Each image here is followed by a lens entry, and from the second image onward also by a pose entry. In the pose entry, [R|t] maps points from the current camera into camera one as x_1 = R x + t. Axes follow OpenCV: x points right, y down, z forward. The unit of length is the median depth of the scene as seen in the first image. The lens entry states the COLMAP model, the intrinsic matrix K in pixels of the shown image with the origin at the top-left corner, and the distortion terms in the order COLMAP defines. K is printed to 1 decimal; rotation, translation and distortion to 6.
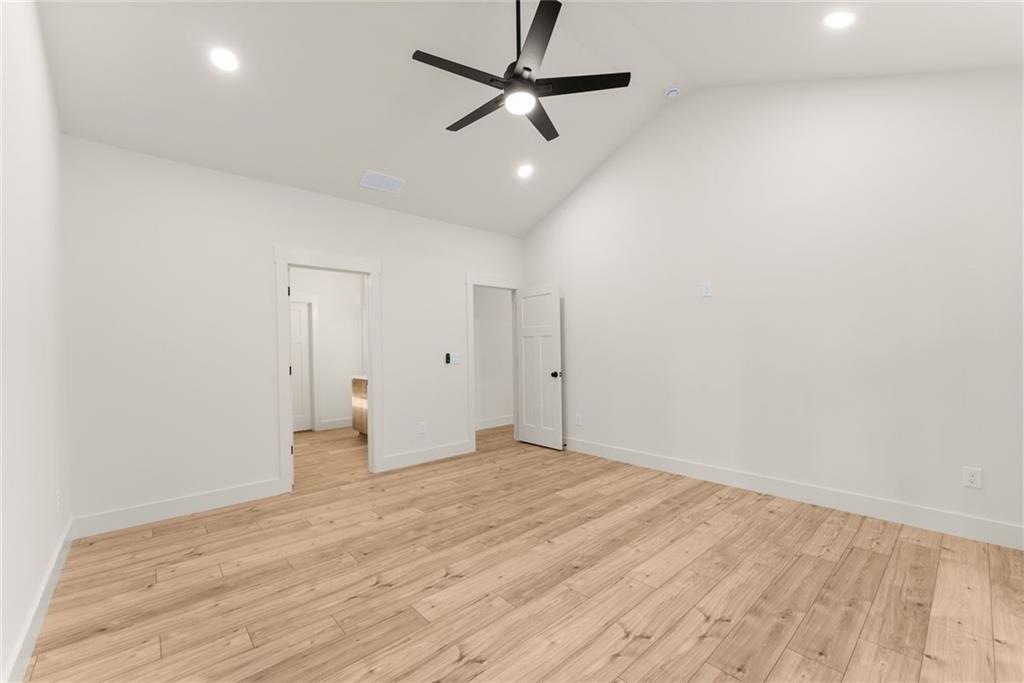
lens RADIAL K [[421.7, 0, 514.0], [0, 421.7, 358.9], [0, 0, 1]] dist [0.004593, 0.000094]
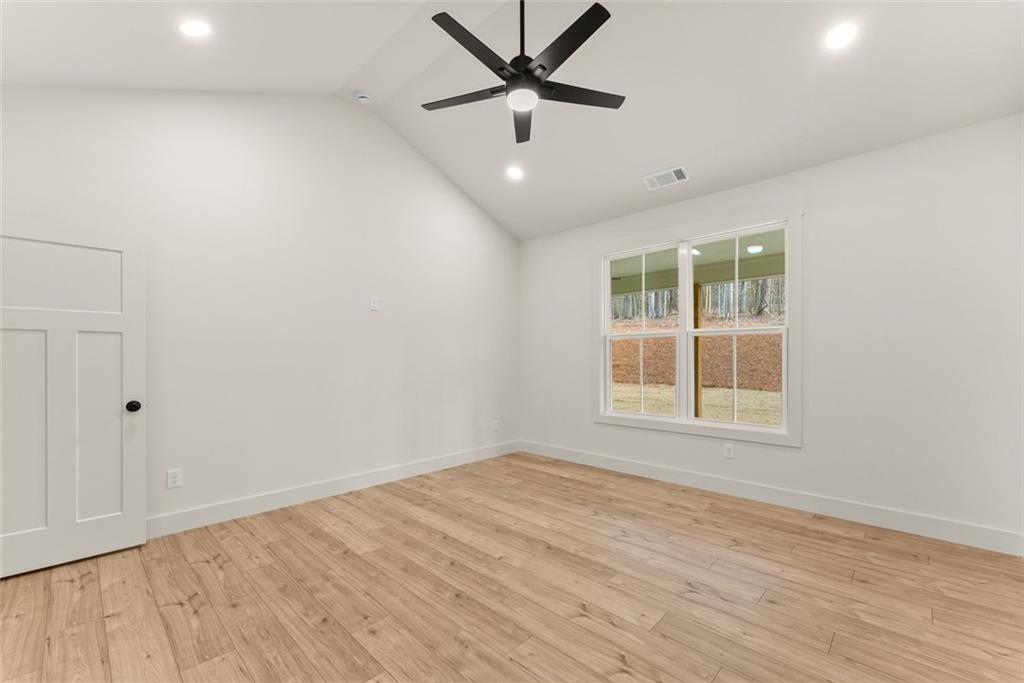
lens RADIAL K [[421.7, 0, 514.0], [0, 421.7, 358.9], [0, 0, 1]] dist [0.004593, 0.000094]
pose [[-0.078575, 0.011866, 0.996838, -0.862922], [0.026002, 0.999613, -0.009850, -0.010403], [-0.996569, 0.025146, -0.078854, 1.012078]]
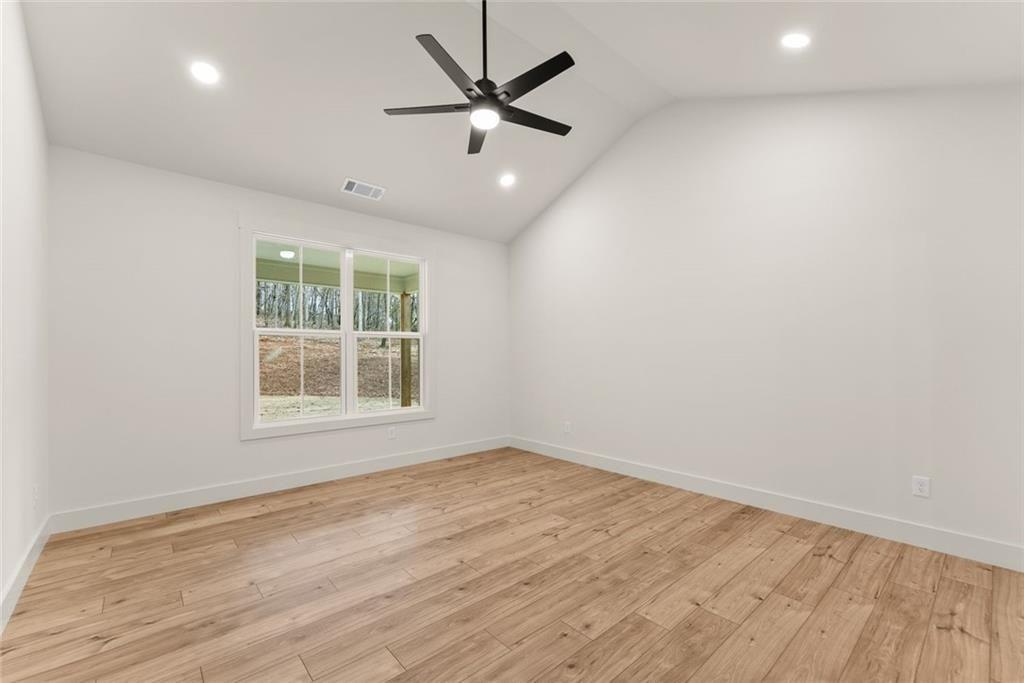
lens RADIAL K [[421.7, 0, 514.0], [0, 421.7, 358.9], [0, 0, 1]] dist [0.004593, 0.000094]
pose [[-0.999722, 0.022225, 0.007905, -0.048459], [0.022466, 0.999239, 0.031900, -0.042330], [-0.007190, 0.032069, -0.999460, 1.878305]]
